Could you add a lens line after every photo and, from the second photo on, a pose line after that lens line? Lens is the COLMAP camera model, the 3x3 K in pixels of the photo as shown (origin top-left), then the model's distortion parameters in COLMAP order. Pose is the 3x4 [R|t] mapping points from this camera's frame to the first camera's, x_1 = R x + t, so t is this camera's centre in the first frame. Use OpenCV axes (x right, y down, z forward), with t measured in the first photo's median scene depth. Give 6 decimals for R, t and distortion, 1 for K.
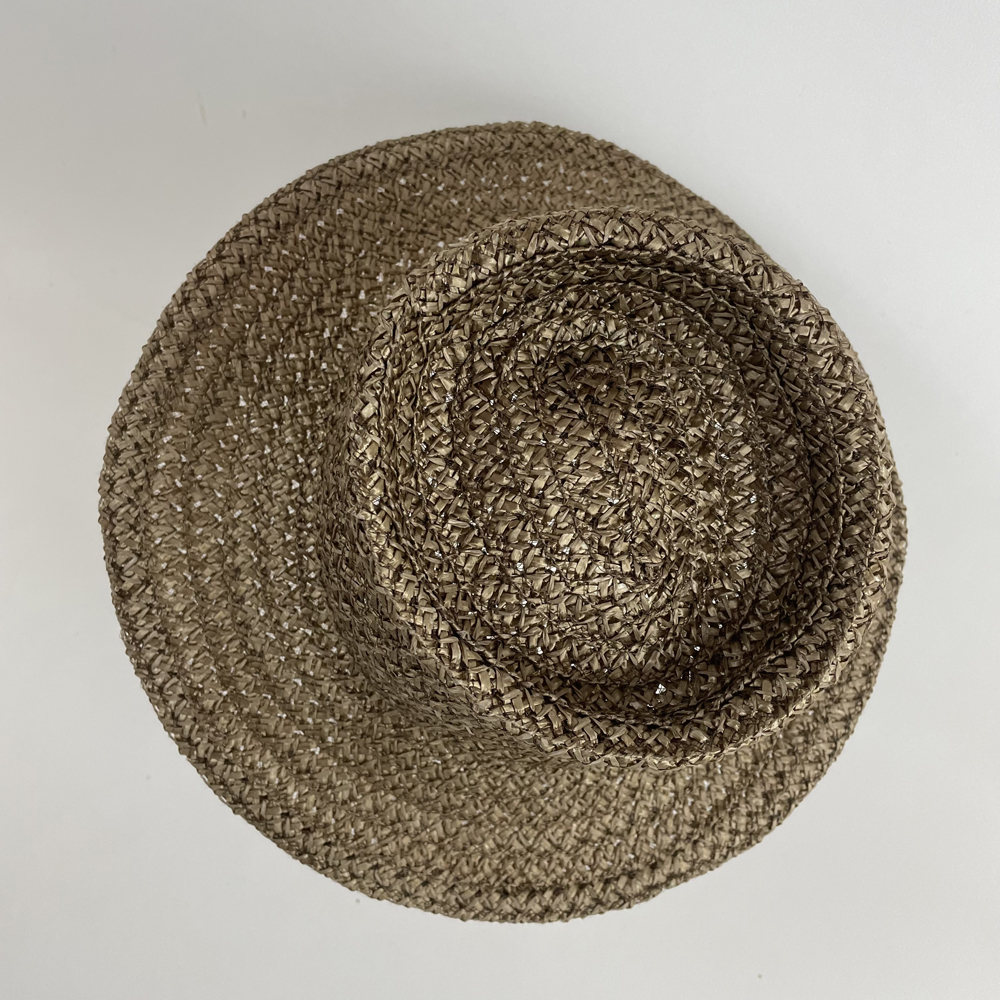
lens RADIAL K [[997.2, 0, 498.7], [0, 997.2, 511.8], [0, 0, 1]] dist [0.004902, -0.011656]
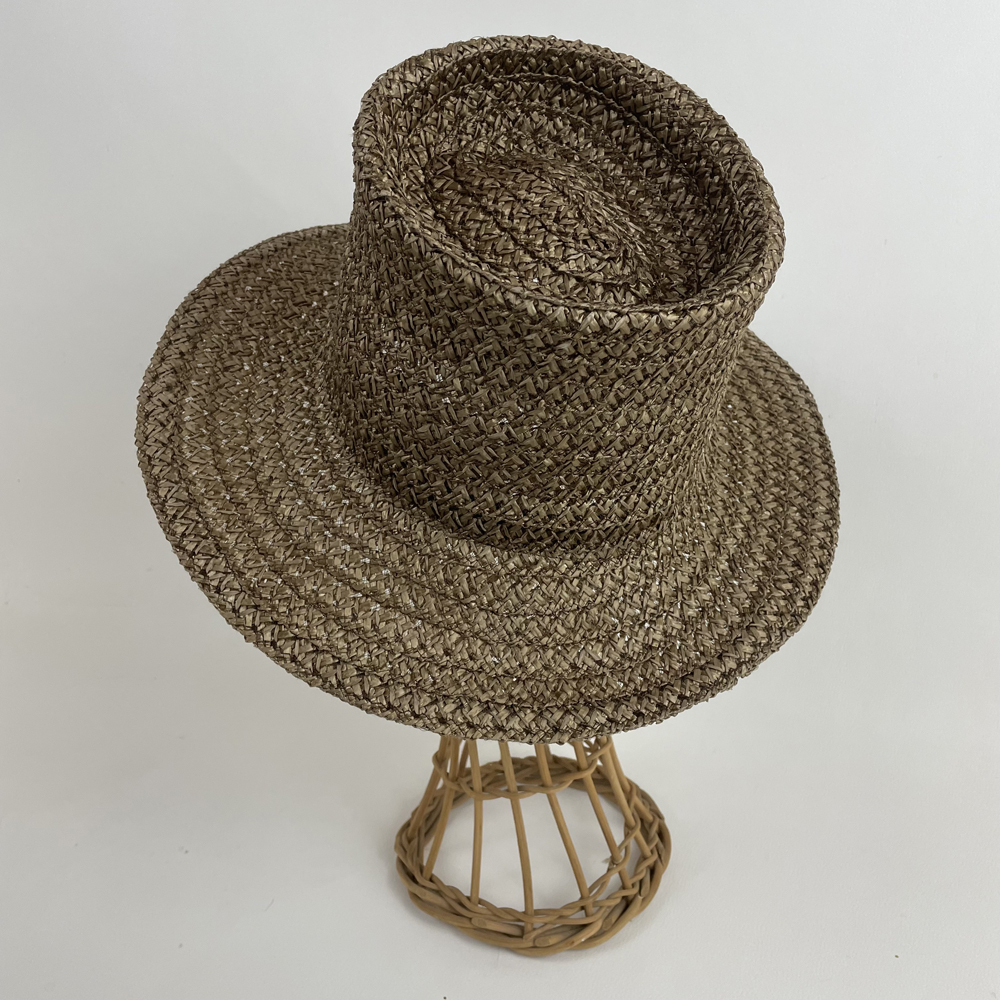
lens RADIAL K [[997.2, 0, 498.7], [0, 997.2, 511.8], [0, 0, 1]] dist [0.004902, -0.011656]
pose [[0.956817, -0.239692, 0.164466, -0.207899], [0.289219, 0.841831, -0.455711, 0.667202], [-0.029222, 0.483598, 0.874802, 0.035214]]
